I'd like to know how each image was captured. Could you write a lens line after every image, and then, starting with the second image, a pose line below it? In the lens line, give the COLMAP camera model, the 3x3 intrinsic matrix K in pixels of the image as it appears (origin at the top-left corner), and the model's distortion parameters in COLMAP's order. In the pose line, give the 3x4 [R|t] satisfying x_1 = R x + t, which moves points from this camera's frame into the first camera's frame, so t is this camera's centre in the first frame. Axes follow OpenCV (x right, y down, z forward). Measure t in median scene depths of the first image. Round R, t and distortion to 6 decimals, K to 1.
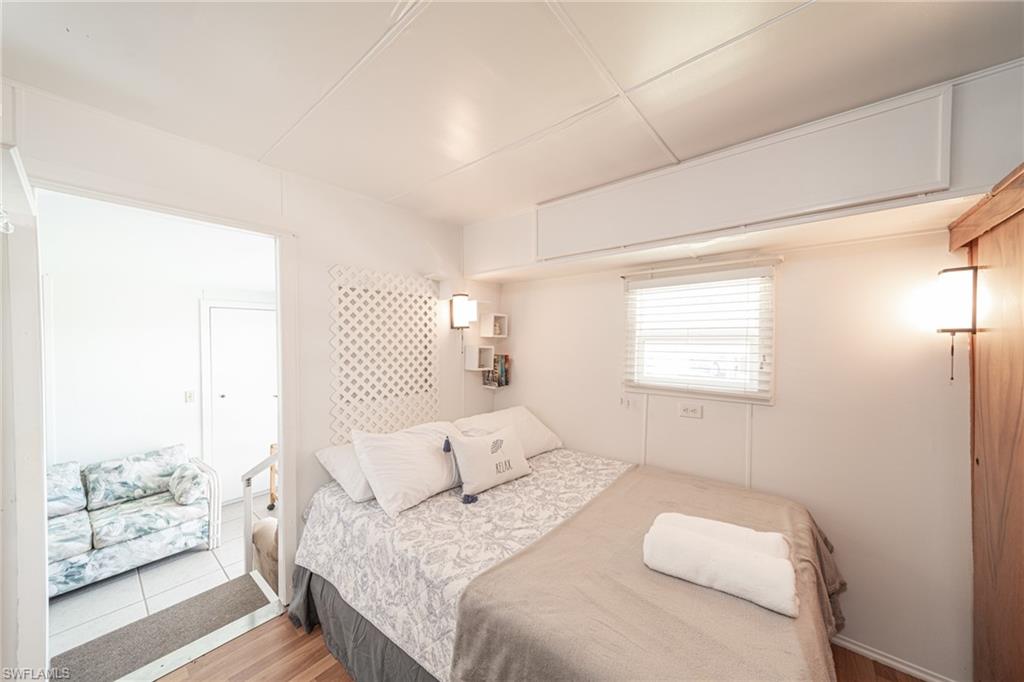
lens RADIAL K [[358.2, 0, 512.4], [0, 358.2, 340.2], [0, 0, 1]] dist [0.013122, -0.000850]
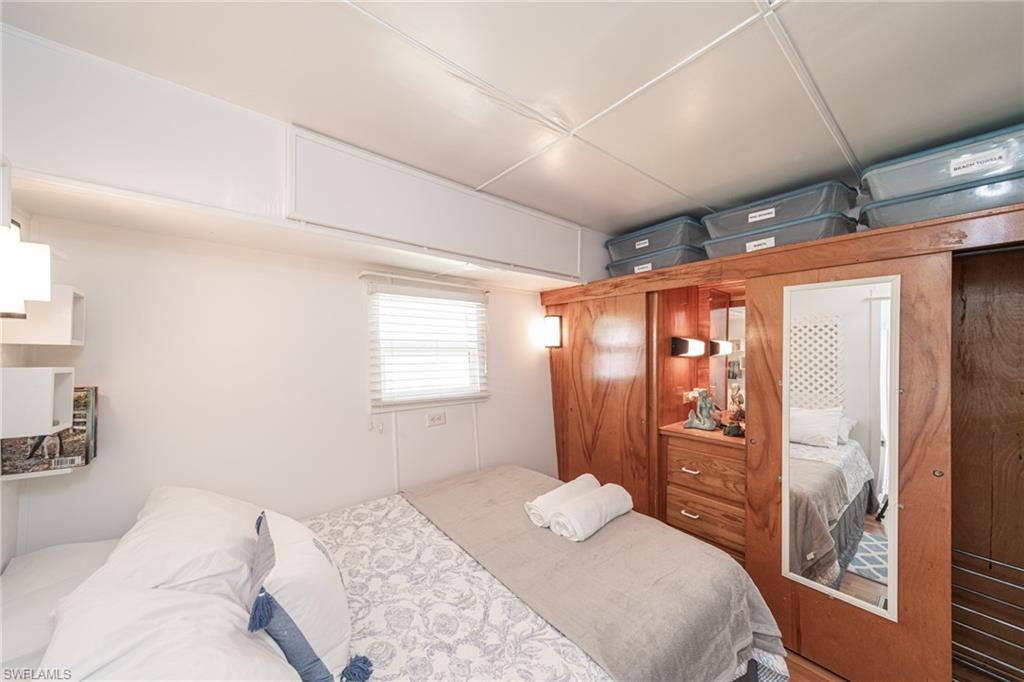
lens RADIAL K [[358.2, 0, 513.8], [0, 358.2, 348.4], [0, 0, 1]] dist [0.013122, -0.000850]
pose [[0.174031, 0.005294, 0.984726, -0.507280], [-0.002231, 0.999985, -0.004982, -0.005333], [-0.984738, -0.001330, 0.174040, 0.605057]]
